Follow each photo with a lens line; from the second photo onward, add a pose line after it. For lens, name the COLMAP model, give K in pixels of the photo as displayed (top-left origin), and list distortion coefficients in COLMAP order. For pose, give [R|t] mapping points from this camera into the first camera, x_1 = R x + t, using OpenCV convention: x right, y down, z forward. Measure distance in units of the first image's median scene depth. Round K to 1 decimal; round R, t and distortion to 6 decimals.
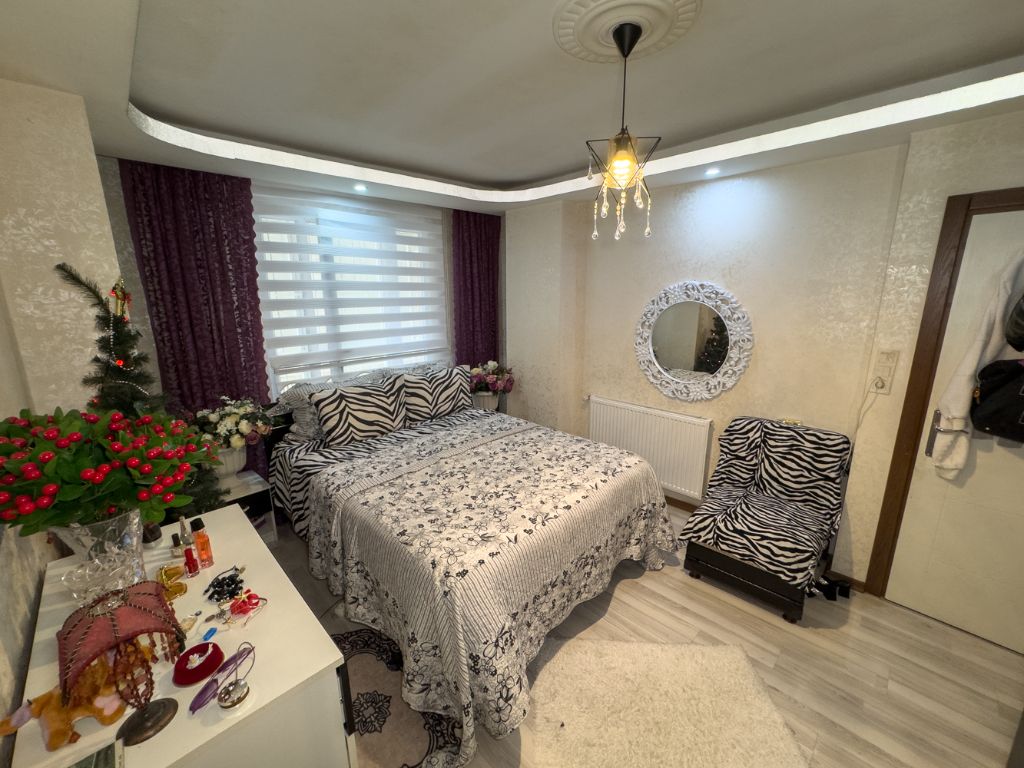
lens RADIAL K [[417.4, 0, 515.8], [0, 417.4, 387.1], [0, 0, 1]] dist [-0.033203, 0.013184]
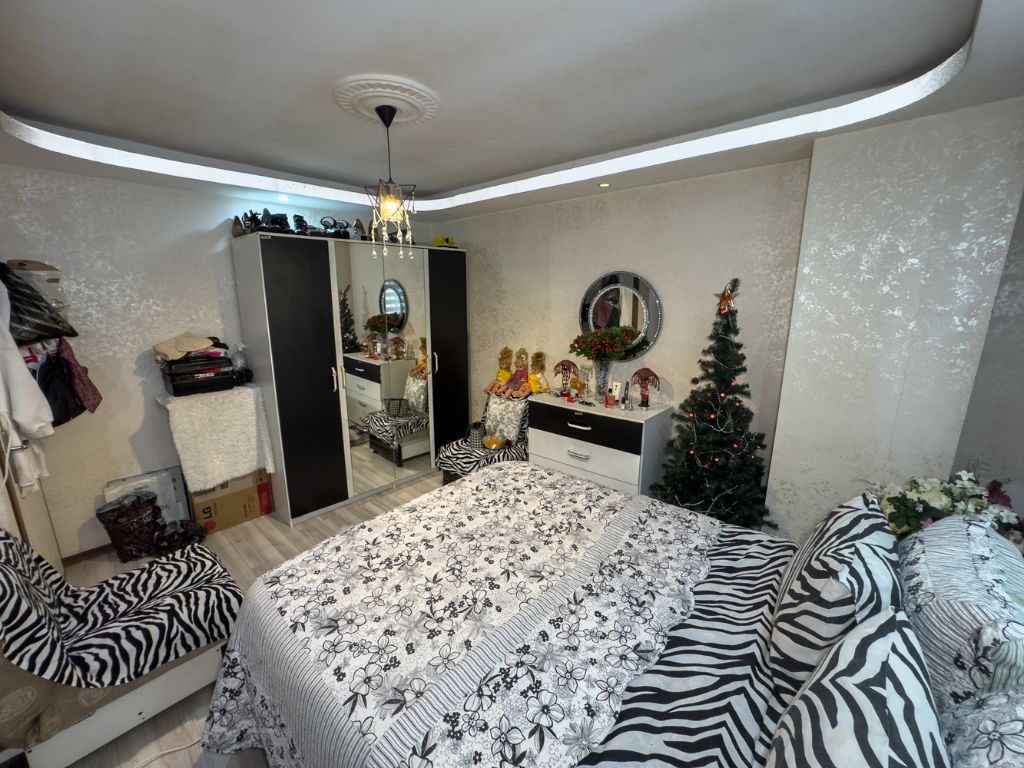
lens RADIAL K [[417.4, 0, 511.2], [0, 417.4, 382.9], [0, 0, 1]] dist [-0.033203, 0.013184]
pose [[-0.998633, 0.019596, -0.048448, -0.031366], [-0.002643, 0.906918, 0.421299, -0.300837], [0.052194, 0.420851, -0.905627, 1.299410]]
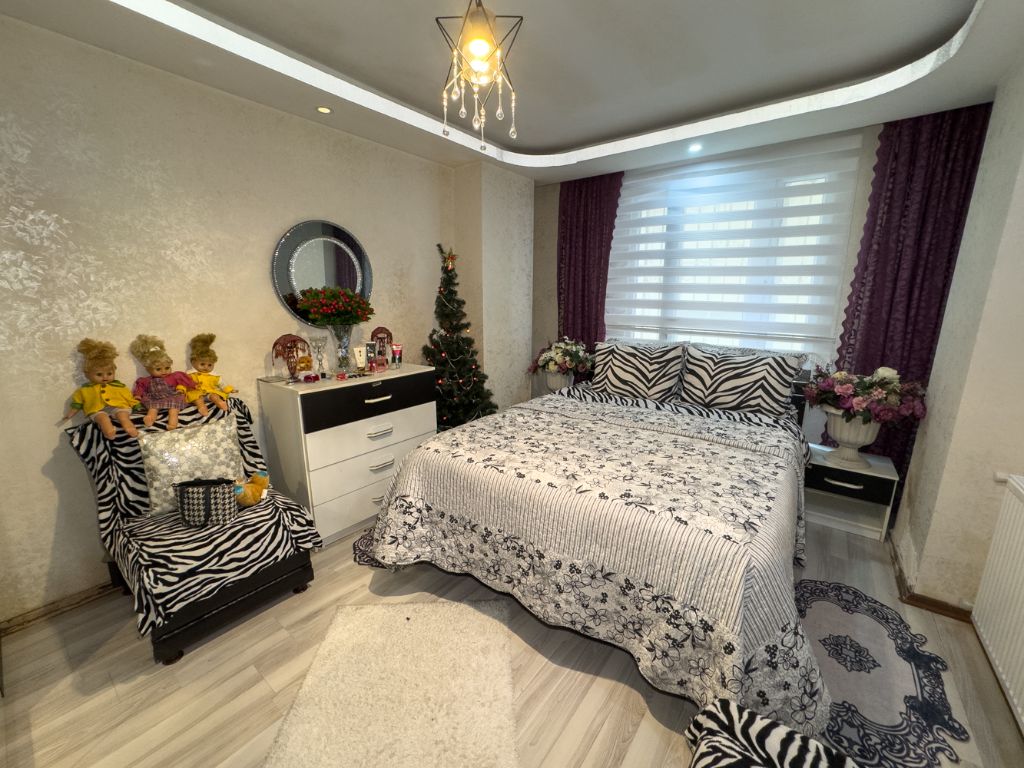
lens RADIAL K [[417.4, 0, 511.9], [0, 417.4, 386.0], [0, 0, 1]] dist [-0.033203, 0.013184]
pose [[0.131511, 0.212638, -0.968241, 0.629860], [-0.231076, 0.956393, 0.178650, -0.025270], [0.964007, 0.200242, 0.174912, 0.546400]]
